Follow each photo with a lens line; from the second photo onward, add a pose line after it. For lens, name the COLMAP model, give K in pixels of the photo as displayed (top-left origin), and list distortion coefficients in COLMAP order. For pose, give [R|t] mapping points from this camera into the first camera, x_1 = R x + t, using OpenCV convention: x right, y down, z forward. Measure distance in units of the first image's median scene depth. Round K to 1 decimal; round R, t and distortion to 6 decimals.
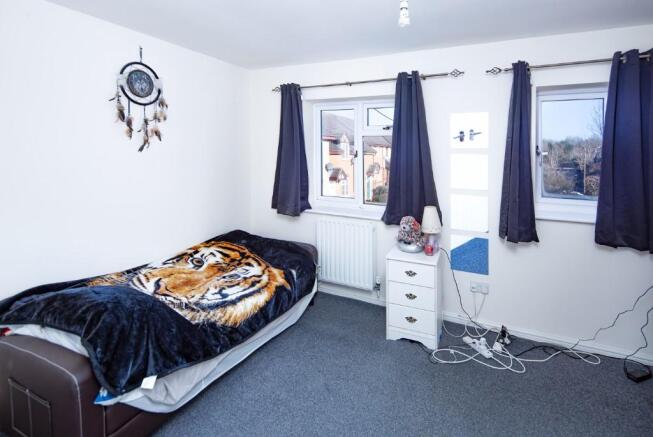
lens RADIAL K [[329.2, 0, 326.5], [0, 329.2, 218.5], [0, 0, 1]] dist [-0.000615, -0.000185]
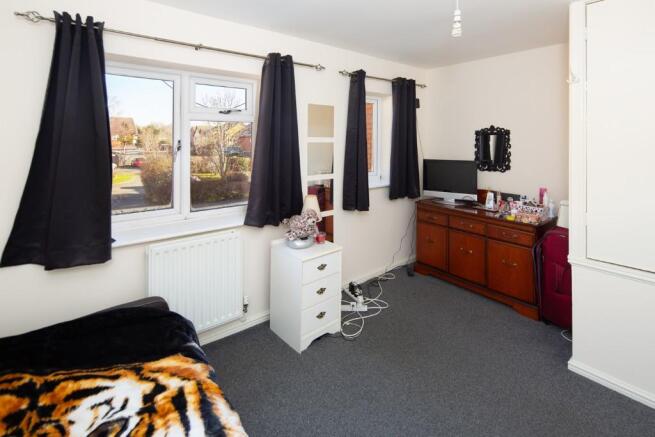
lens RADIAL K [[334.6, 0, 328.4], [0, 334.6, 183.1], [0, 0, 1]] dist [-0.000858, -0.000262]
pose [[0.366720, -0.134768, 0.920518, -0.568418], [0.187500, 0.979855, 0.068758, -0.127941], [-0.911241, 0.147382, 0.384601, 0.546827]]
